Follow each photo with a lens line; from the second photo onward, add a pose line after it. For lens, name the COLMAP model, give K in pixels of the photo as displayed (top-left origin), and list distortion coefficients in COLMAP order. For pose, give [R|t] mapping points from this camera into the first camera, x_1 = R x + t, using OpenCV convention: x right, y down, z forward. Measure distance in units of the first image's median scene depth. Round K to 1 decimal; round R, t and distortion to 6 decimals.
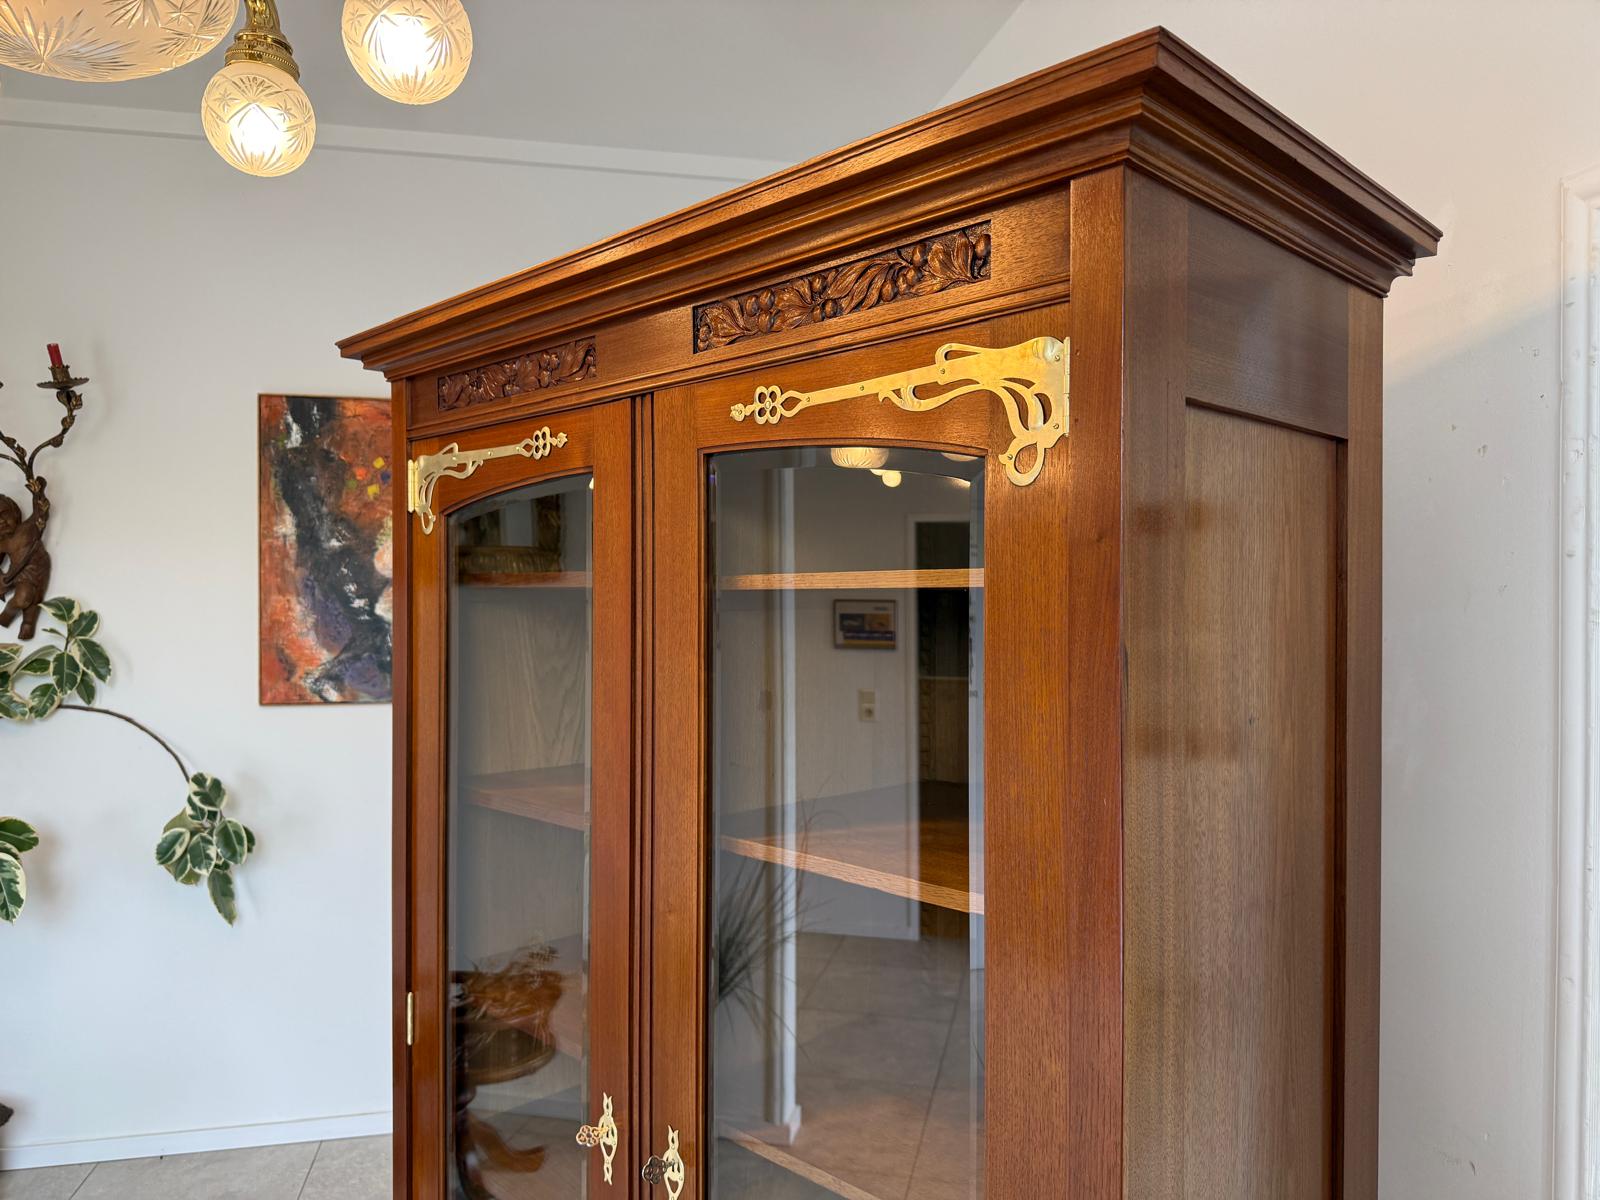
lens RADIAL K [[1134.0, 0, 791.2], [0, 1134.0, 606.8], [0, 0, 1]] dist [0.072742, -0.102954]
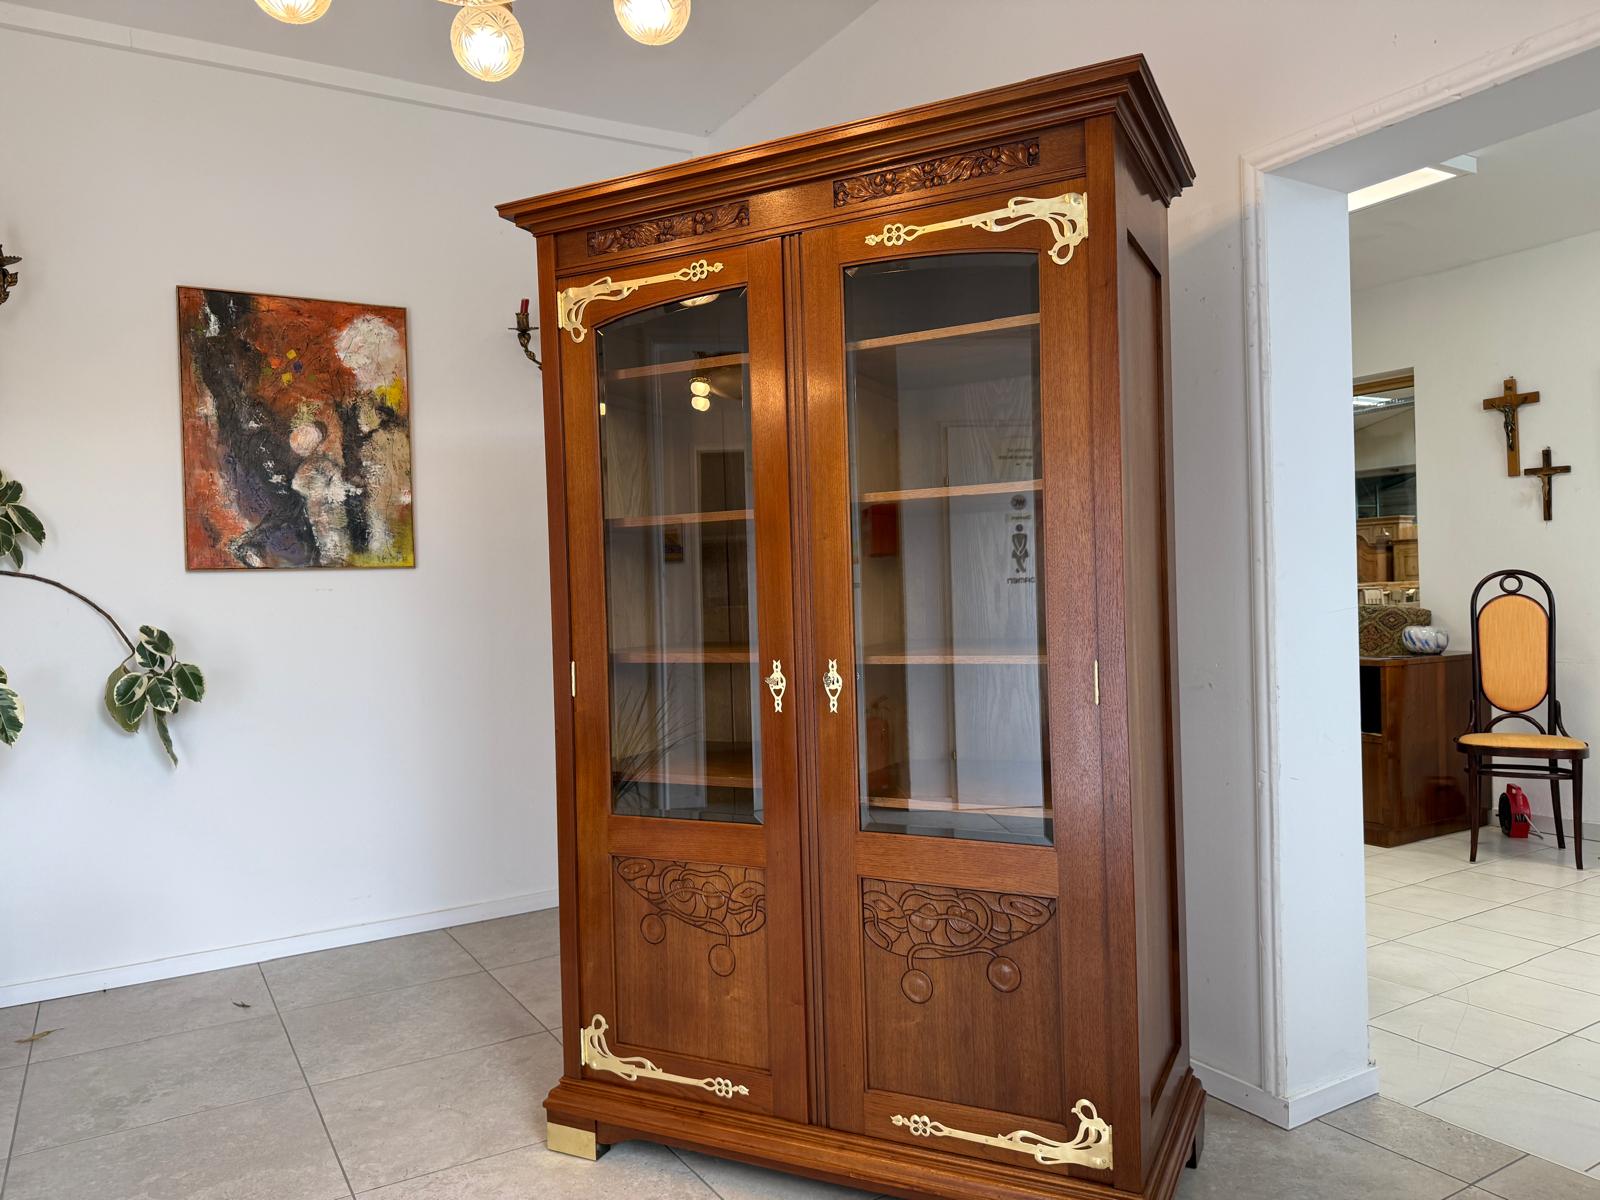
lens RADIAL K [[1144.7, 0, 795.4], [0, 1144.7, 604.1], [0, 0, 1]] dist [0.036343, -0.047315]
pose [[0.948126, -0.032938, 0.316184, -0.539136], [0.034131, 0.999416, 0.001765, 0.282365], [-0.316058, 0.009118, 0.948696, -0.477494]]
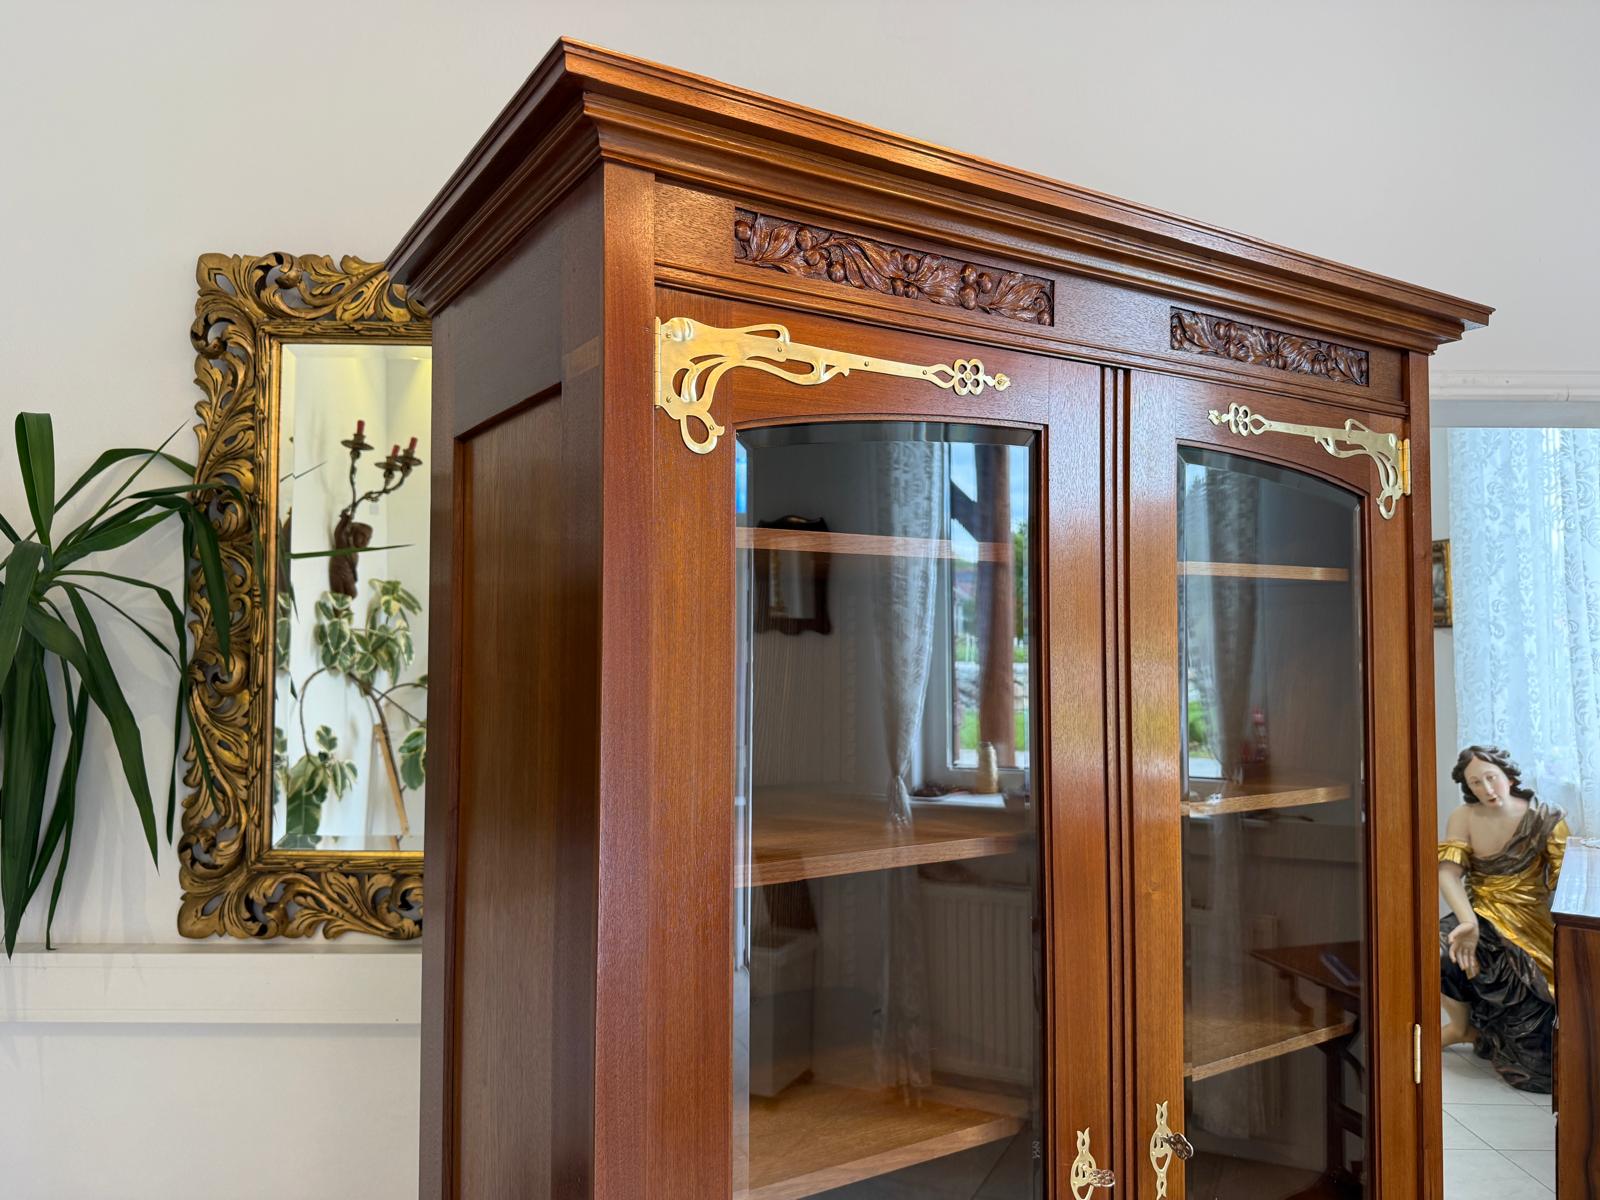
lens RADIAL K [[1142.6, 0, 803.1], [0, 1142.6, 592.8], [0, 0, 1]] dist [0.054676, -0.087327]
pose [[0.217419, 0.038614, 0.975314, -0.906699], [0.006633, 0.999136, -0.041036, 0.035099], [-0.976056, 0.015391, 0.216975, 0.835165]]
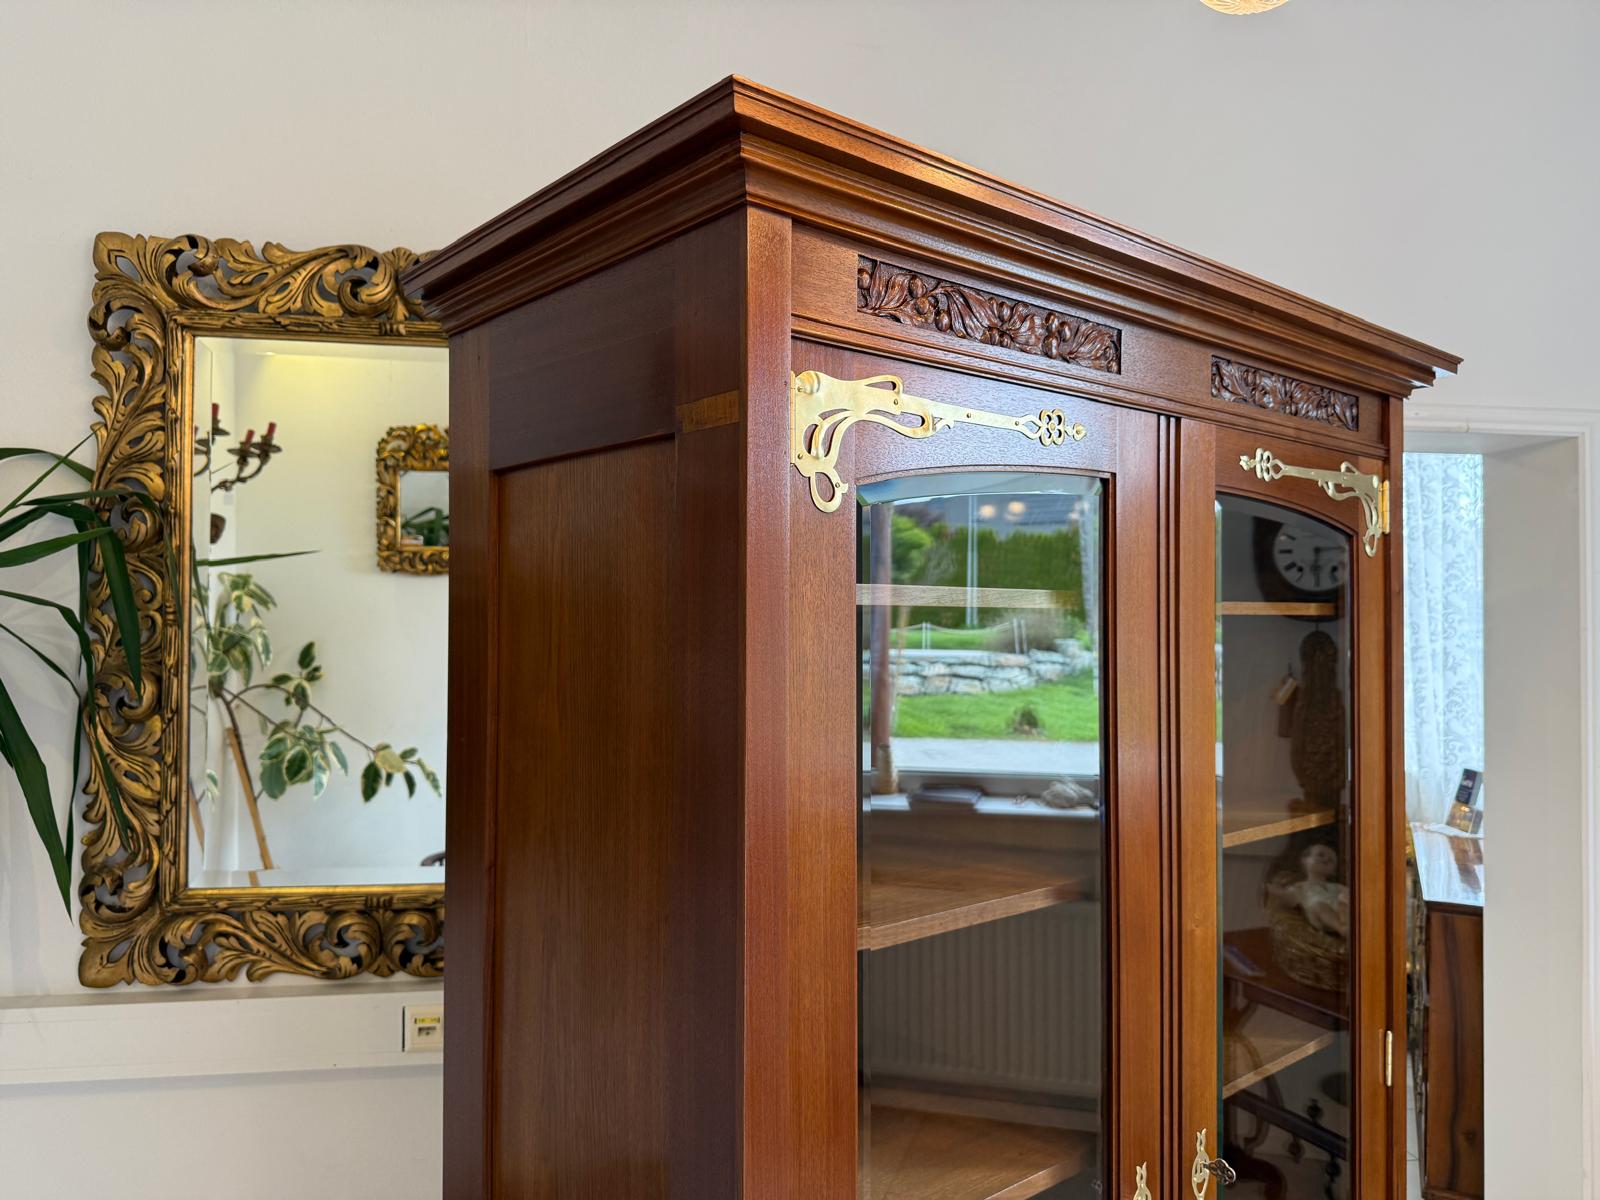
lens RADIAL K [[1144.7, 0, 795.4], [0, 1144.7, 604.1], [0, 0, 1]] dist [0.036343, -0.047315]
pose [[0.073653, 0.013415, 0.997194, -0.910659], [0.006230, 0.999884, -0.013912, -0.009550], [-0.997265, 0.007237, 0.073560, 0.994331]]
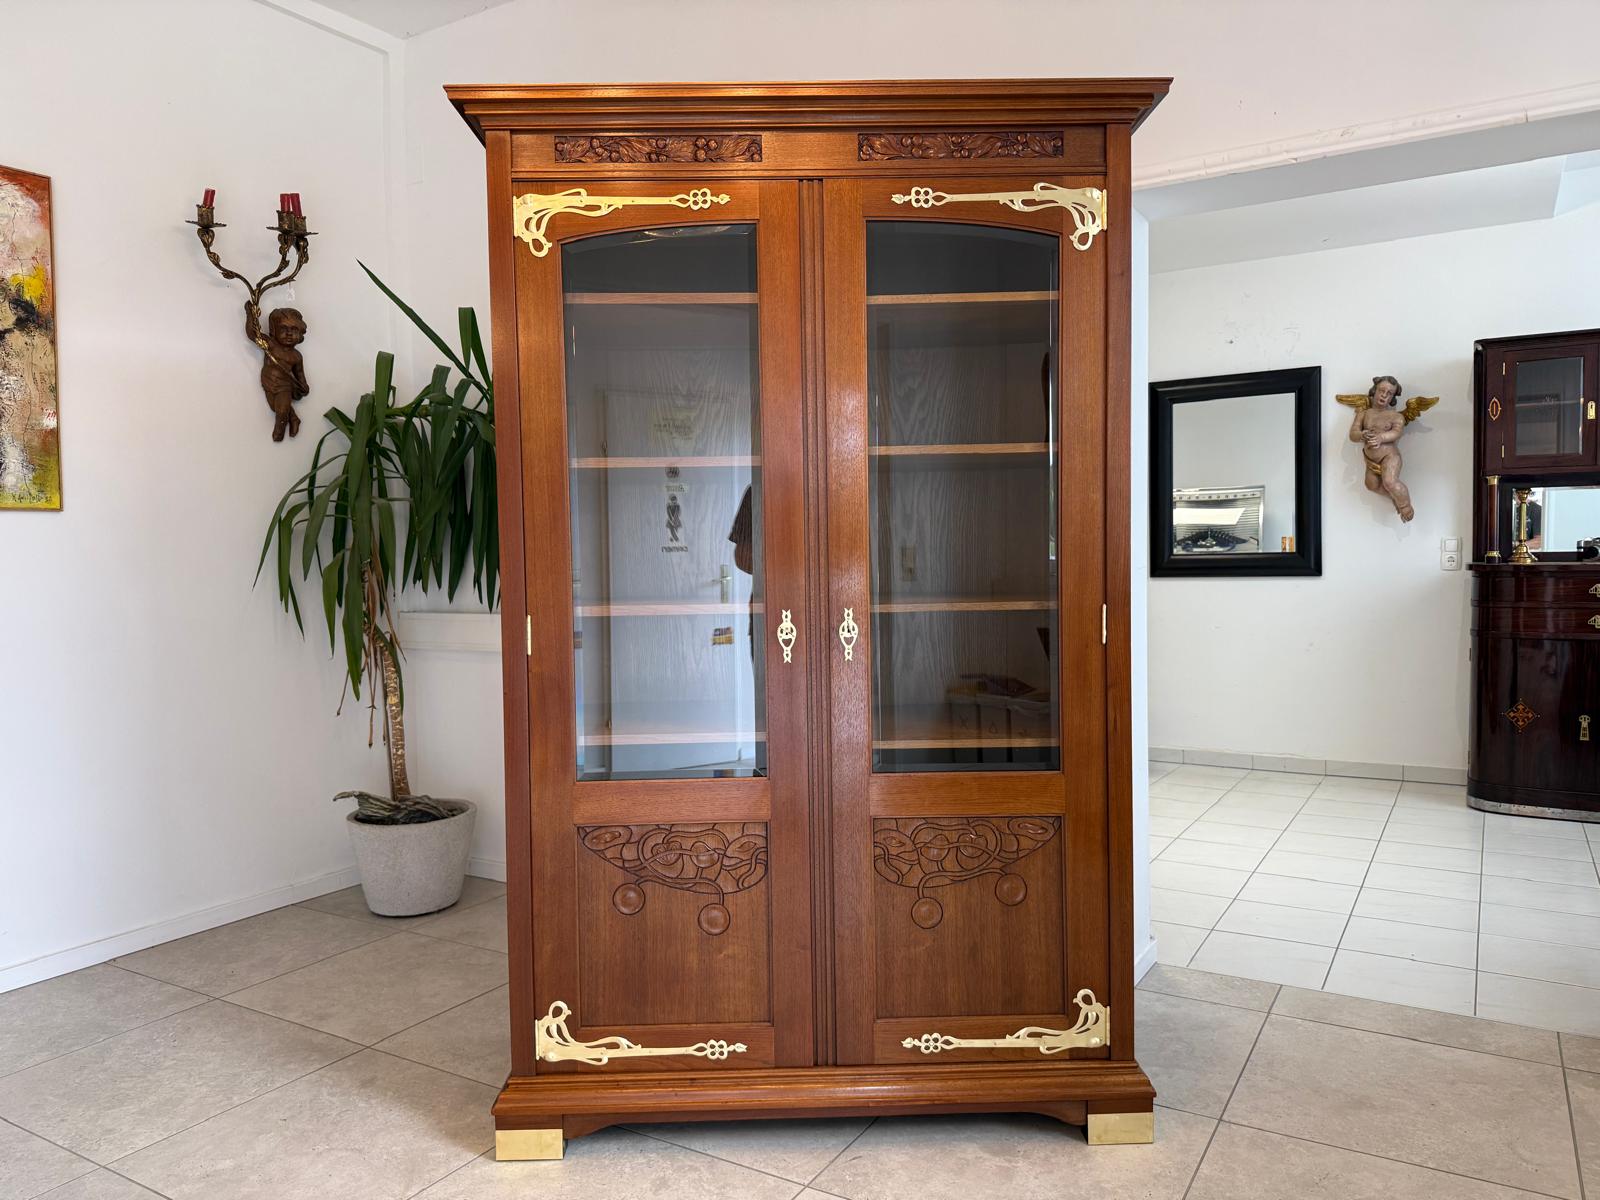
lens RADIAL K [[1135.5, 0, 807.3], [0, 1135.5, 604.2], [0, 0, 1]] dist [0.045442, -0.052393]
pose [[0.685357, -0.043785, 0.726890, -1.090874], [0.023473, 0.999000, 0.038044, 0.293820], [-0.727829, -0.009012, 0.685699, -0.114198]]
